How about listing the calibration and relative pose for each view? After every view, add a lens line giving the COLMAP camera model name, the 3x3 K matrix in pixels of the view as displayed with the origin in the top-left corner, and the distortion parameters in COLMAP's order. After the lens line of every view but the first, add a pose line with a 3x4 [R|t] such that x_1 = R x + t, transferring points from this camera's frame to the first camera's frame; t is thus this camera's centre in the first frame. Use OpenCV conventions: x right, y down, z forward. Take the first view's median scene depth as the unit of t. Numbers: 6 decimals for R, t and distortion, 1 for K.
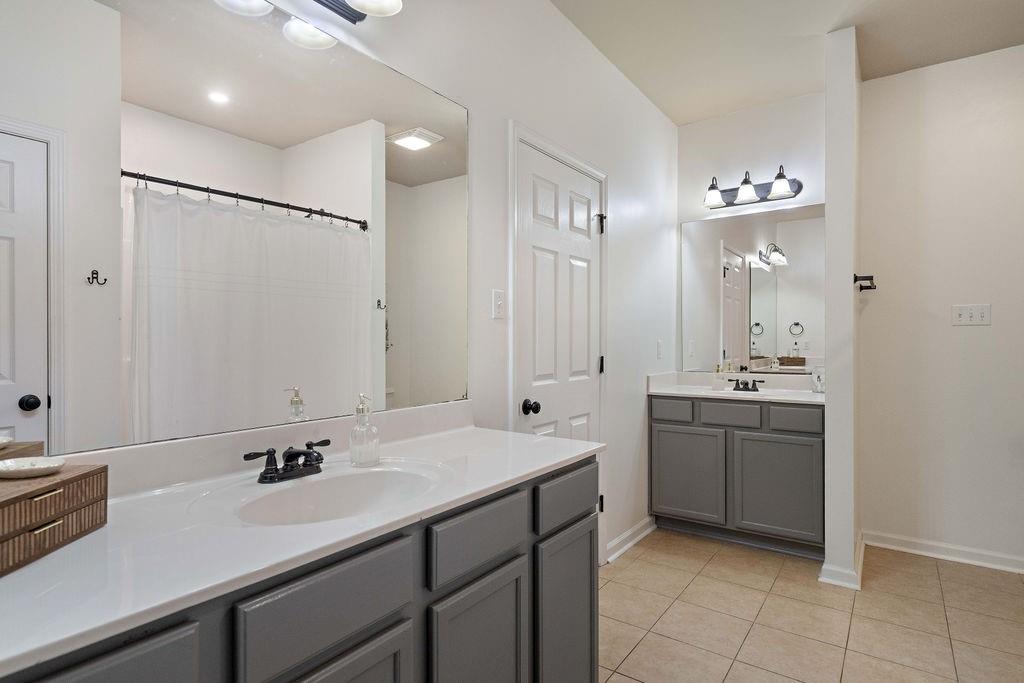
lens RADIAL K [[538.8, 0, 512.0], [0, 538.8, 341.5], [0, 0, 1]] dist [-0.000028, -0.000004]
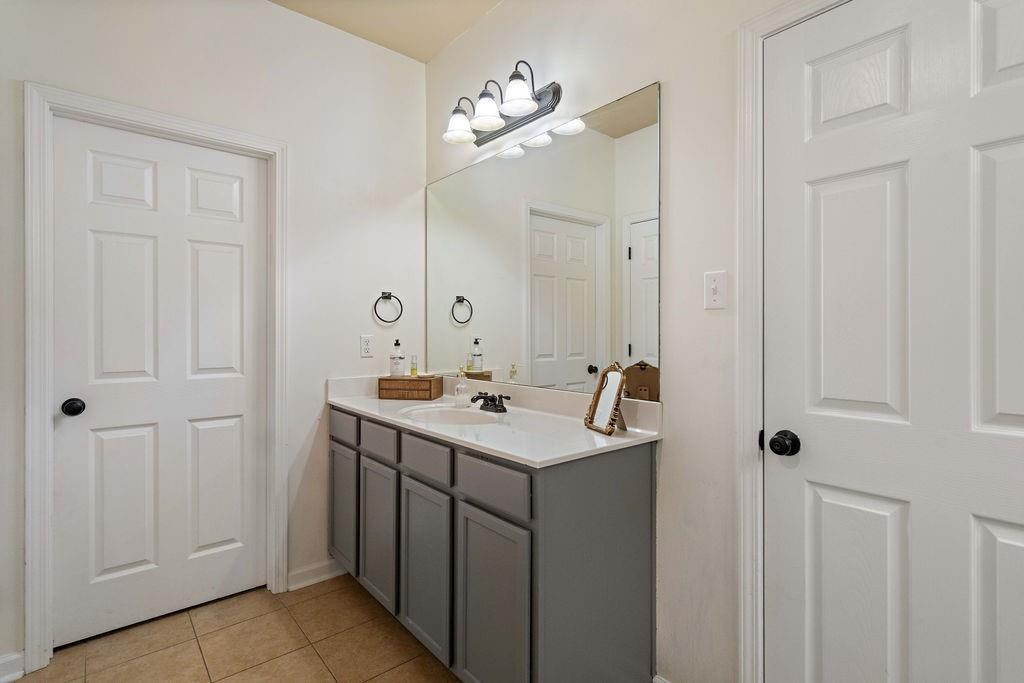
lens RADIAL K [[490.4, 0, 513.6], [0, 490.4, 330.8], [0, 0, 1]] dist [-0.002015, 0.000021]
pose [[-0.245324, -0.012415, -0.969362, 0.959568], [-0.008773, 0.999905, -0.010586, -0.001683], [0.969402, 0.005907, -0.245409, 1.196062]]
